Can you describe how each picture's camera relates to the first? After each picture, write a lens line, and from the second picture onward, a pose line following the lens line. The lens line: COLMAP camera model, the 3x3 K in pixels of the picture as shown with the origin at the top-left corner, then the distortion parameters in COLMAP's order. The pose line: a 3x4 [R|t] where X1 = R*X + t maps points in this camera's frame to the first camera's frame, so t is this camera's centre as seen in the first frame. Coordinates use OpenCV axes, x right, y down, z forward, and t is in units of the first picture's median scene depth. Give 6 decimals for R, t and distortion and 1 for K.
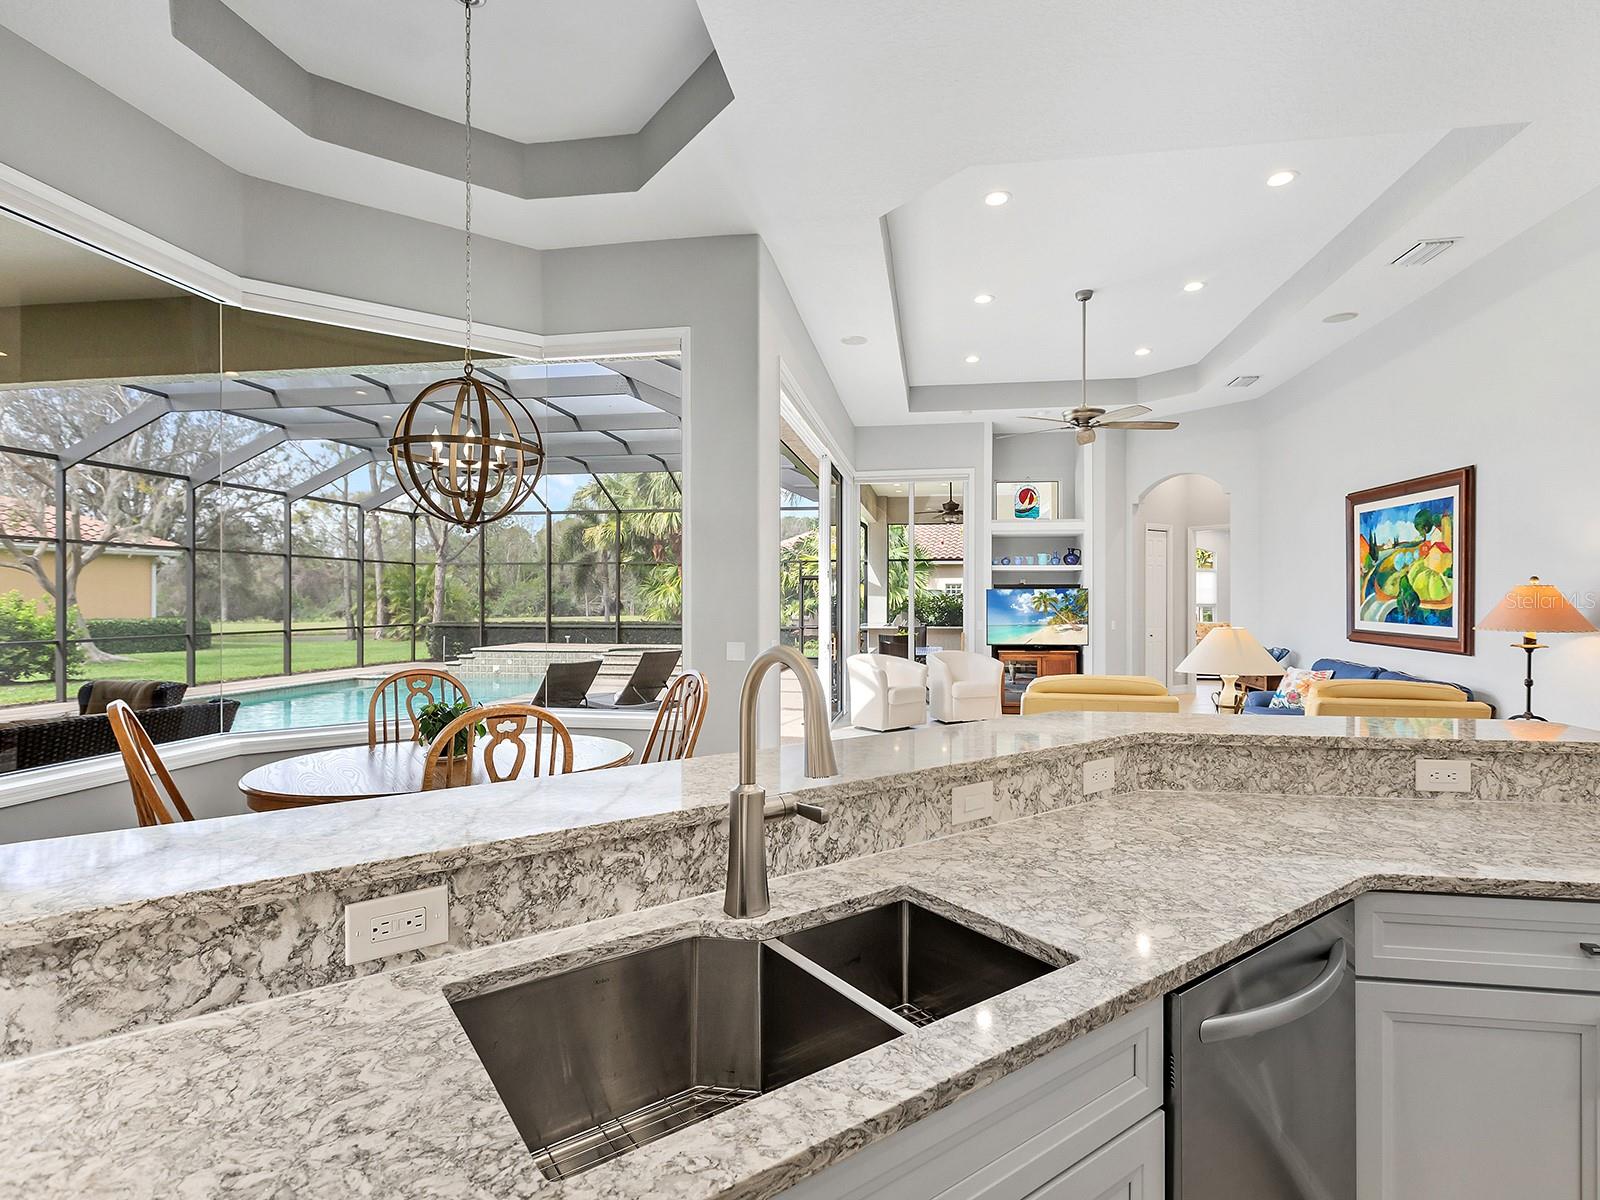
lens RADIAL K [[817.8, 0, 812.5], [0, 817.8, 599.0], [0, 0, 1]] dist [0.006729, -0.000173]
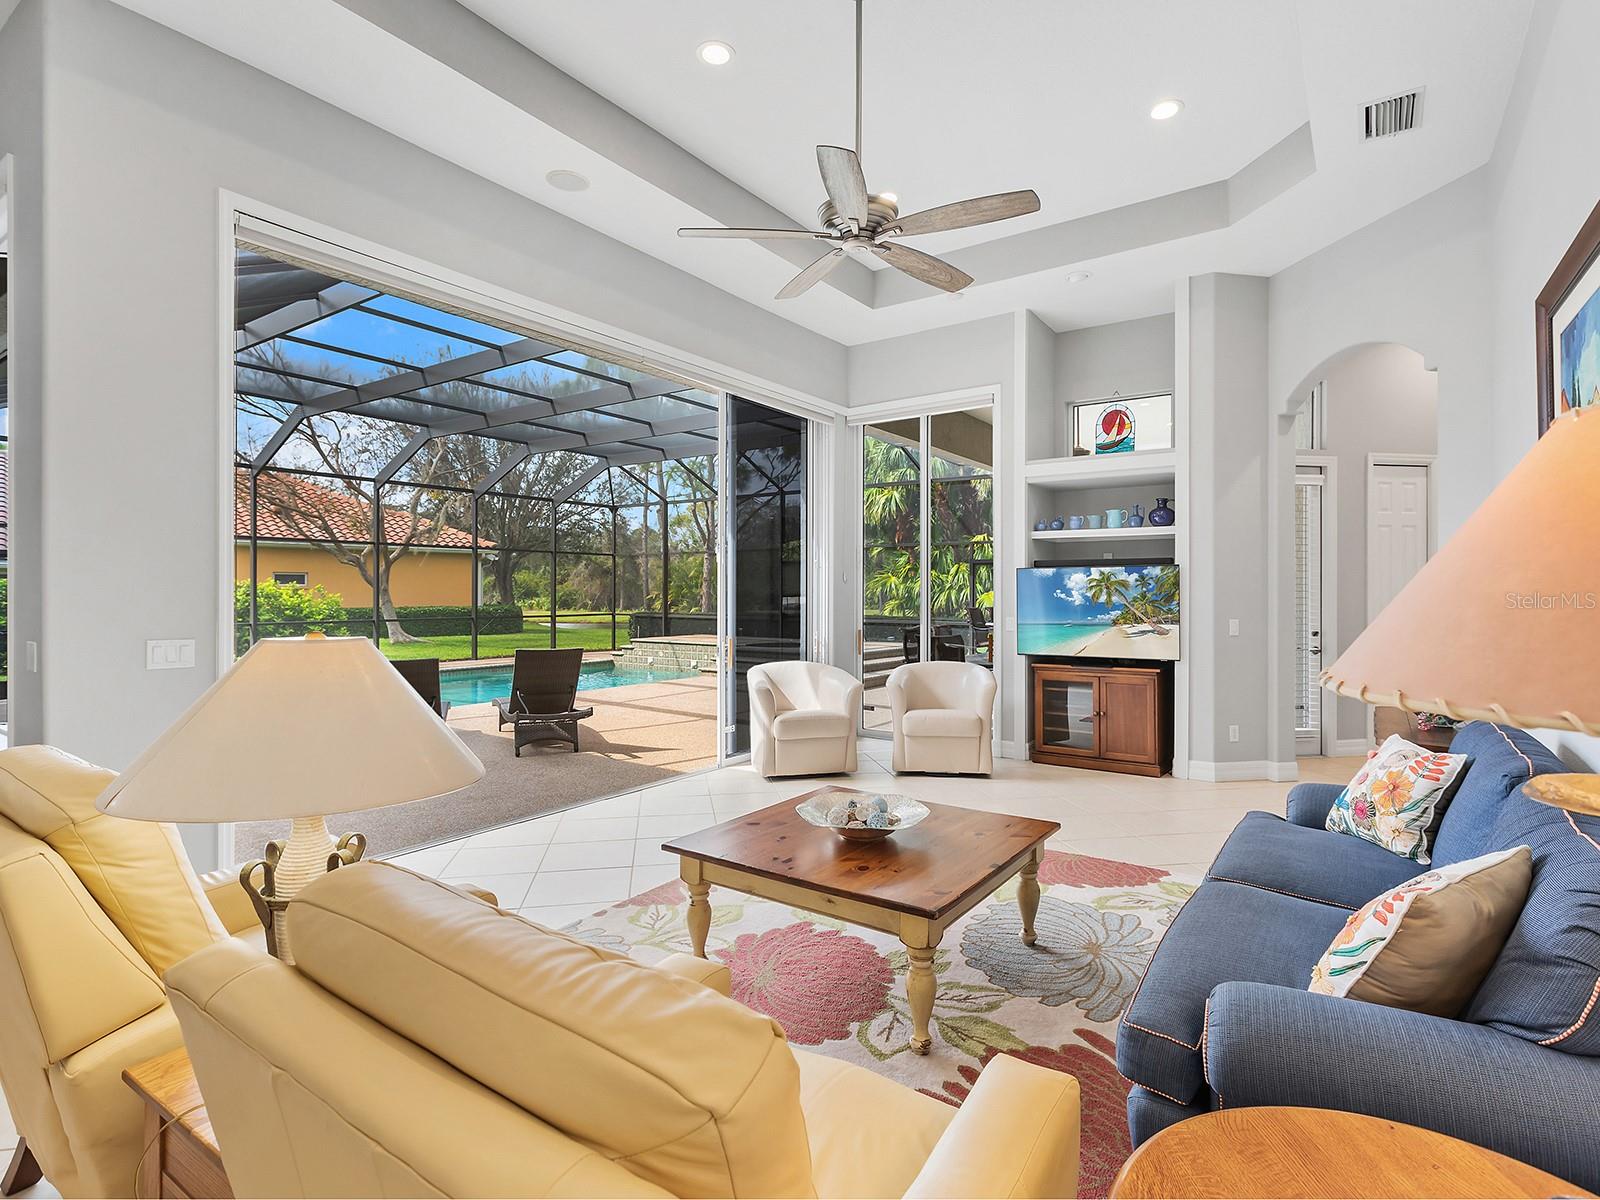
lens RADIAL K [[817.8, 0, 808.1], [0, 817.8, 590.4], [0, 0, 1]] dist [0.006729, -0.000173]
pose [[0.898649, -0.001181, -0.438666, 0.350163], [0.000128, 0.999997, -0.002431, 0.007109], [0.438668, 0.002128, 0.898647, 0.347275]]
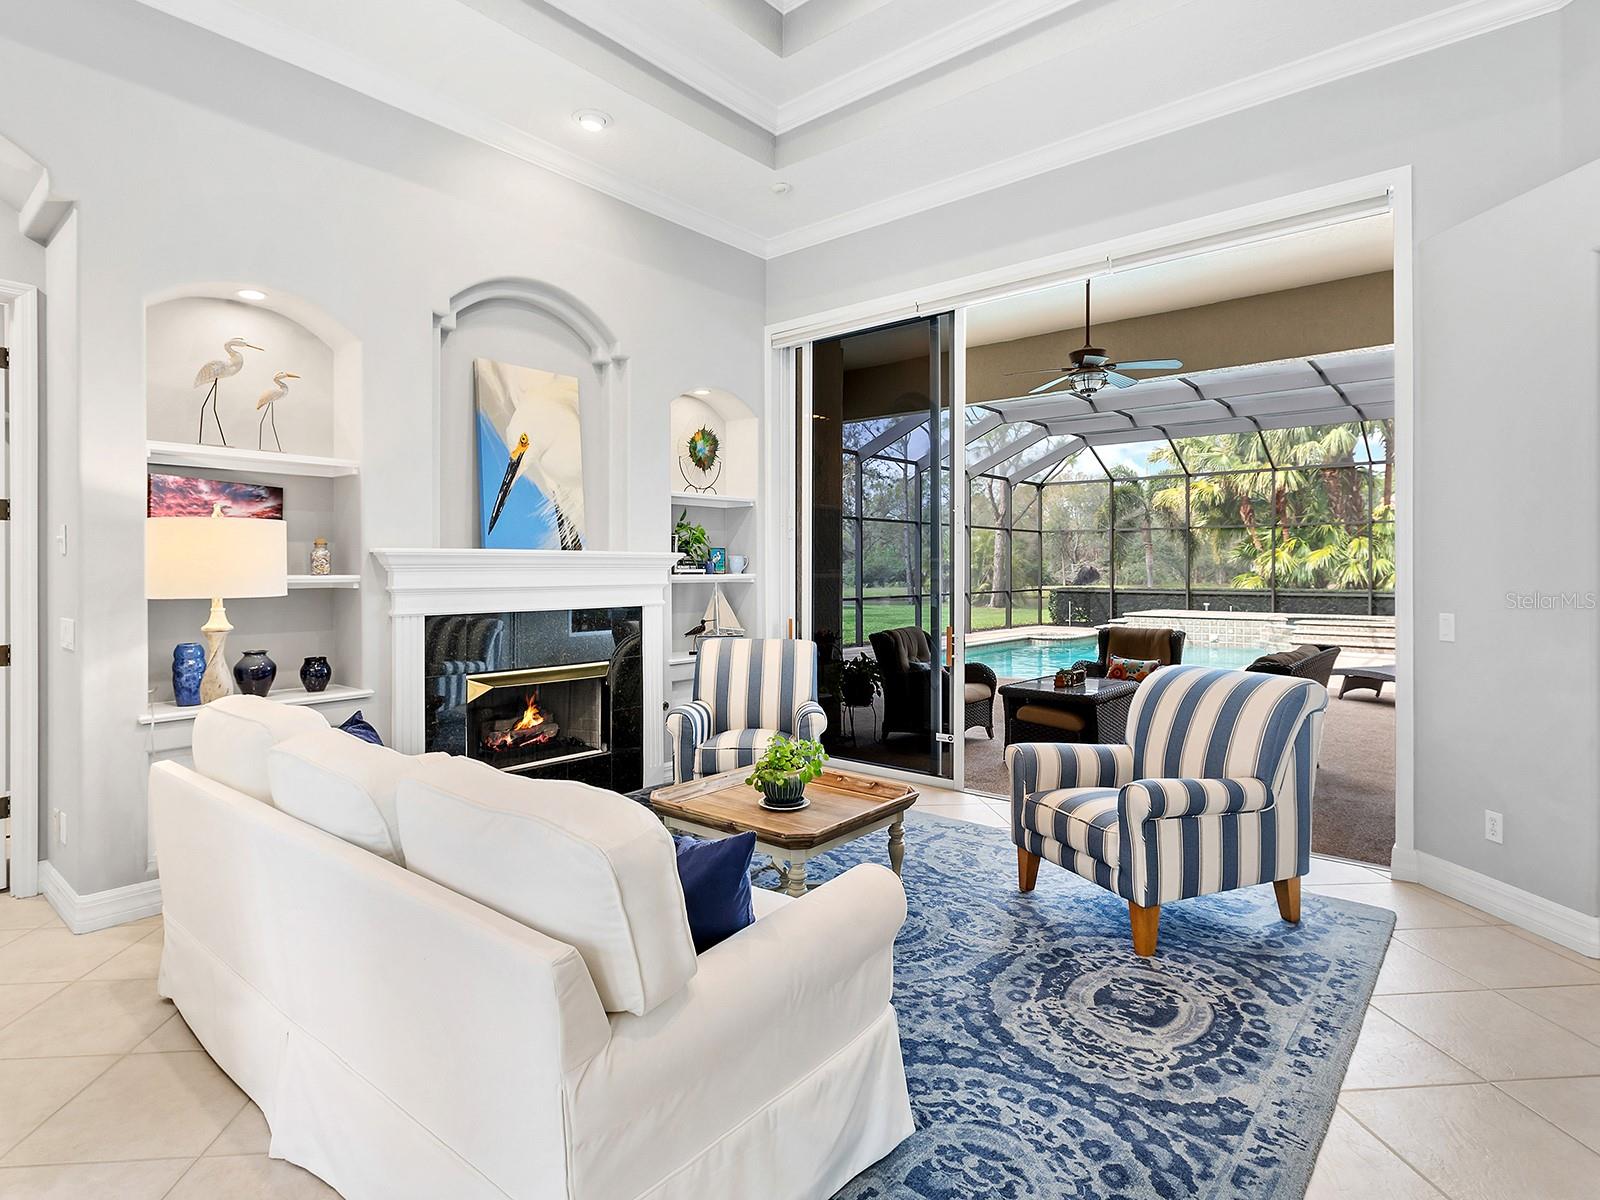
lens RADIAL K [[860.3, 0, 775.6], [0, 860.3, 557.4], [0, 0, 1]] dist [0.004862, 0.002492]
pose [[0.855504, -0.006922, -0.517749, -0.389026], [0.000152, 0.999914, -0.013117, 0.007987], [0.517796, 0.011143, 0.855432, -0.238630]]
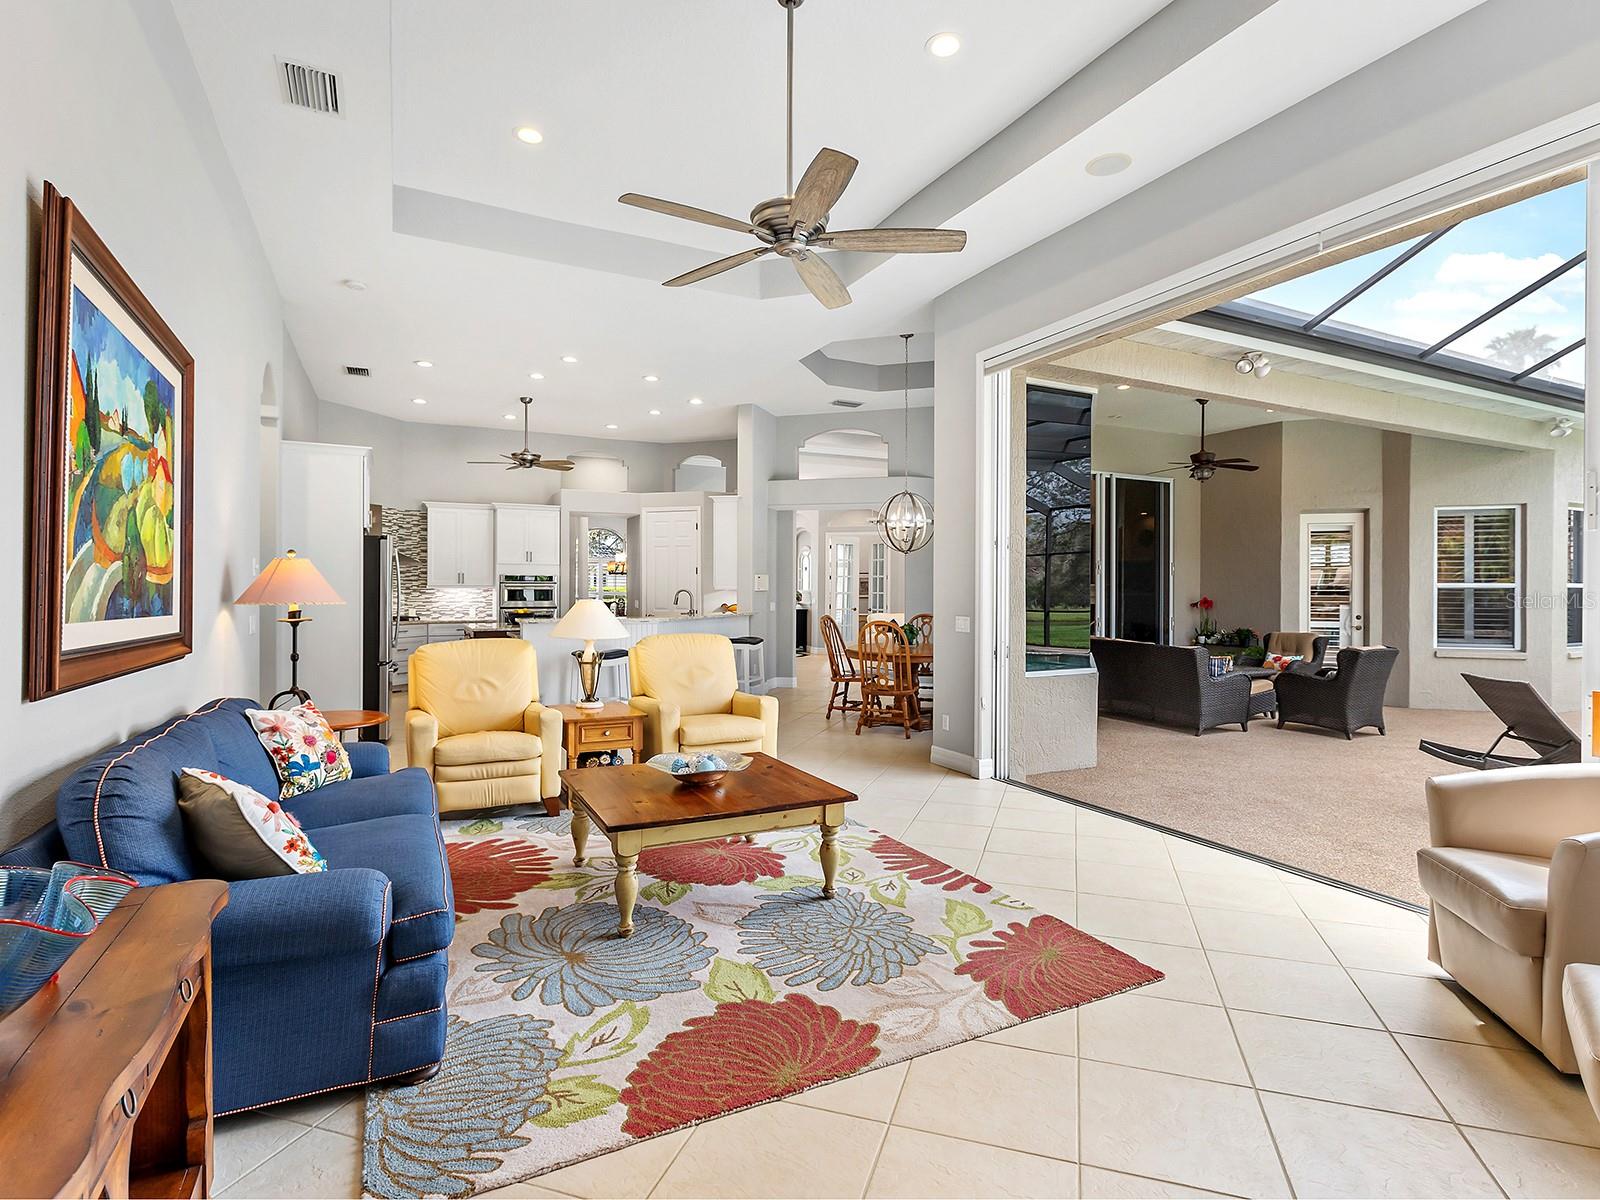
lens RADIAL K [[817.8, 0, 813.1], [0, 817.8, 588.0], [0, 0, 1]] dist [0.006729, -0.000173]
pose [[-0.812055, -0.007595, -0.583531, 0.413569], [-0.005740, 0.999971, -0.005028, 0.008788], [0.583553, -0.000733, -0.812075, 0.953163]]
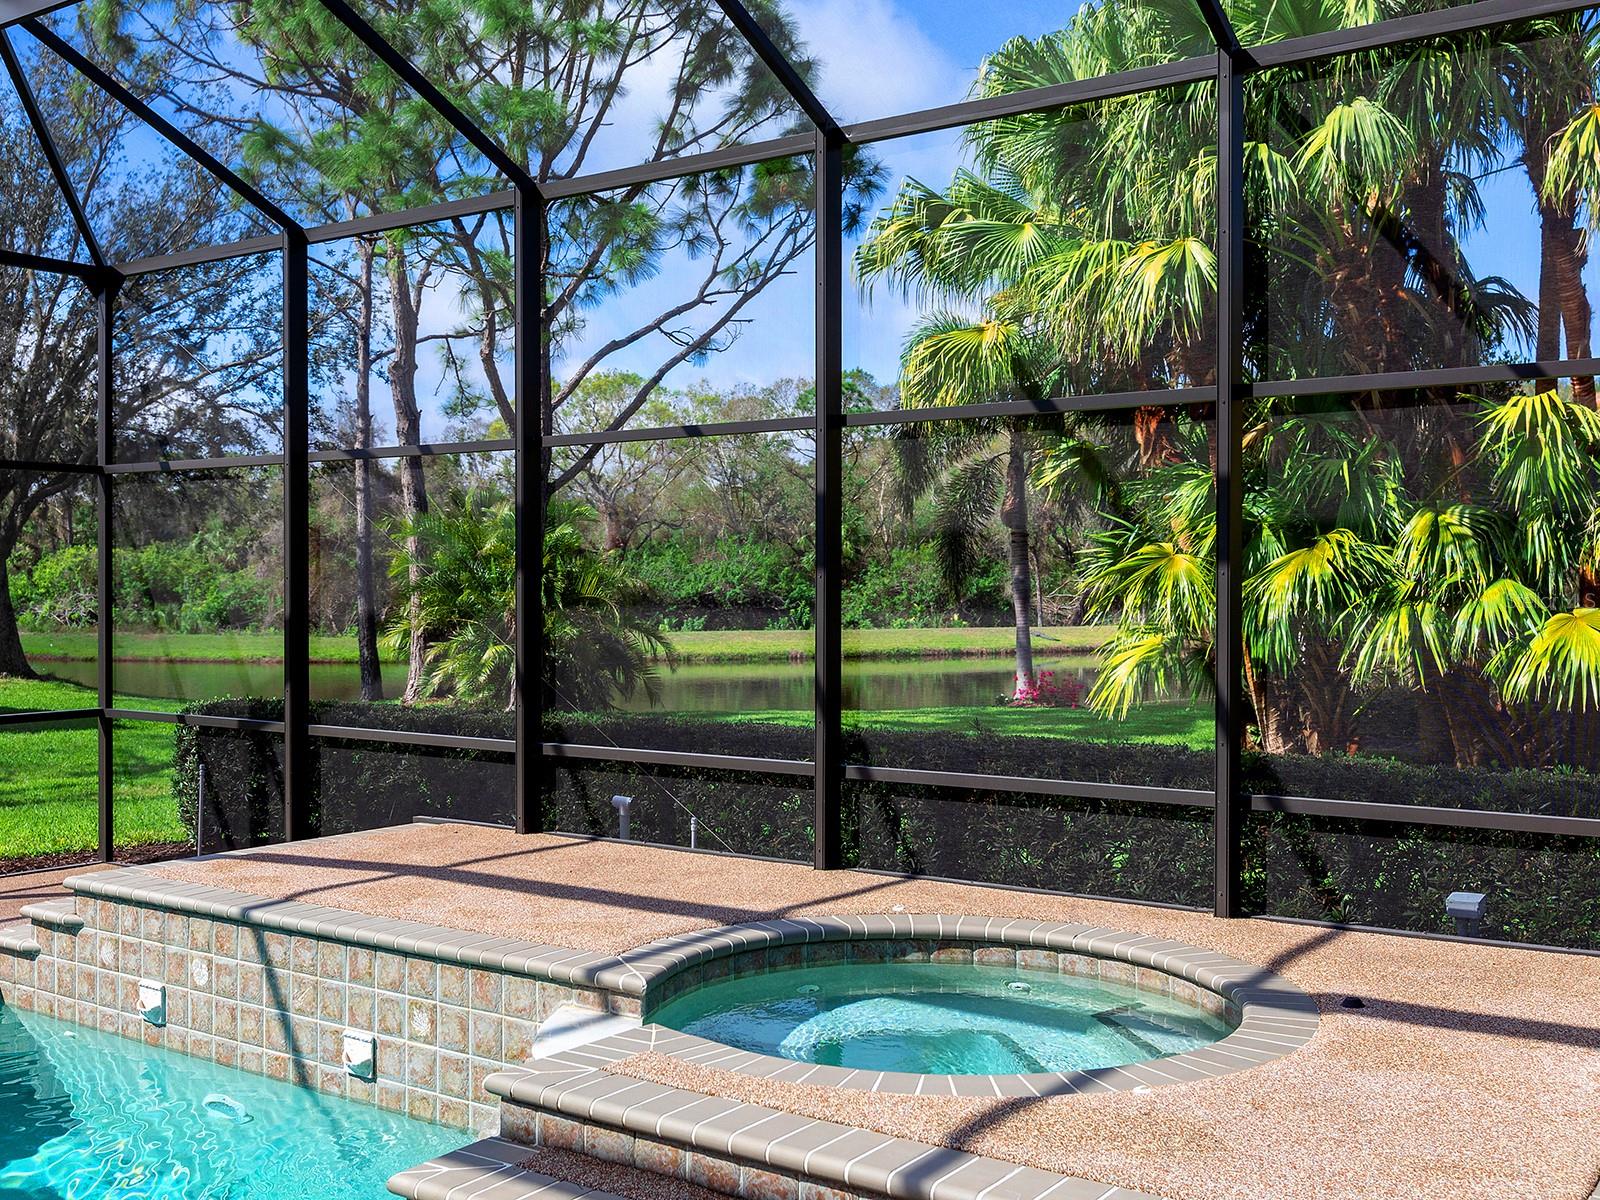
lens RADIAL K [[1629.1, 0, 745.3], [0, 1629.1, 594.0], [0, 0, 1]] dist [0.003281, 0.000000]
pose [[0.893120, 0.000373, -0.449819, -0.165391], [0.002460, 0.999981, 0.005713, -0.014810], [0.449812, -0.006208, 0.893102, 1.222119]]
